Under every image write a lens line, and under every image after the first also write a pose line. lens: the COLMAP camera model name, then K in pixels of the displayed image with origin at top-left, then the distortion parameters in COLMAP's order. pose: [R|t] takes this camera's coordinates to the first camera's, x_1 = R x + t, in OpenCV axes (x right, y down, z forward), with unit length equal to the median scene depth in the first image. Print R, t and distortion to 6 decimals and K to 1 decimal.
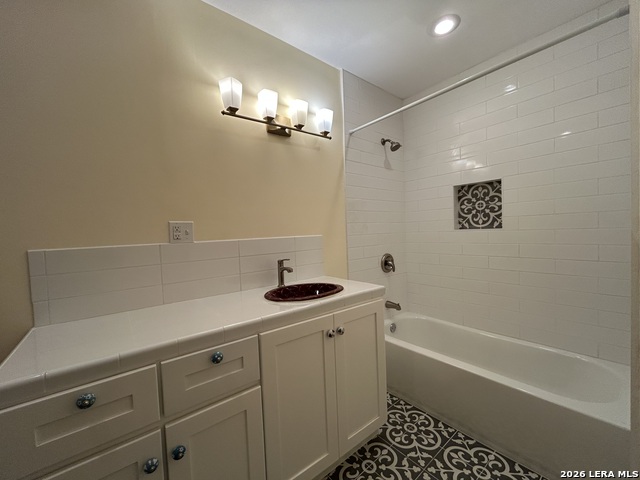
lens RADIAL K [[261.0, 0, 316.8], [0, 261.0, 240.6], [0, 0, 1]] dist [0.007509, 0.000120]
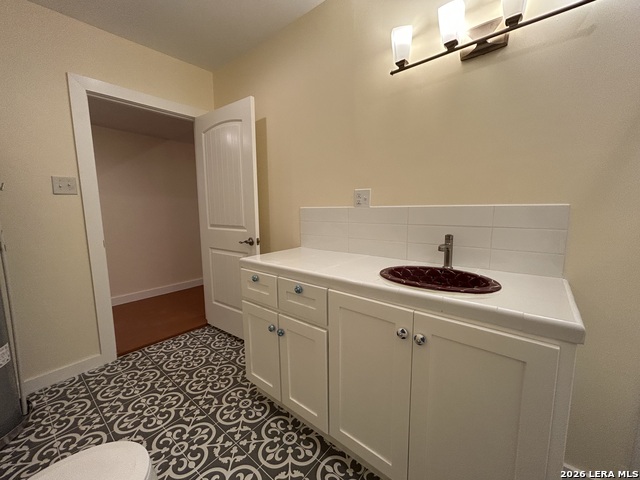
lens RADIAL K [[261.0, 0, 309.0], [0, 261.0, 235.9], [0, 0, 1]] dist [0.007509, 0.000120]
pose [[0.190099, 0.149303, -0.970346, 0.529321], [-0.022638, 0.988773, 0.147703, -0.027085], [0.981504, -0.006111, 0.191345, 0.437230]]
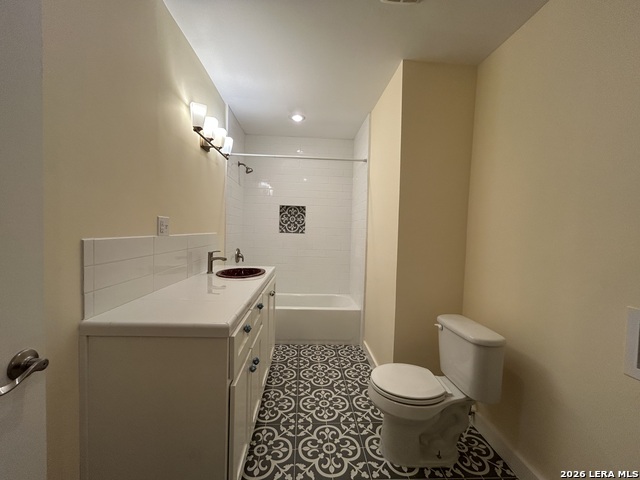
lens RADIAL K [[261.0, 0, 319.0], [0, 261.0, 242.0], [0, 0, 1]] dist [0.007509, 0.000120]
pose [[0.573084, 0.015839, 0.819343, -0.866160], [-0.020982, 0.999769, -0.004651, 0.021627], [-0.819228, -0.014526, 0.573284, -0.141081]]
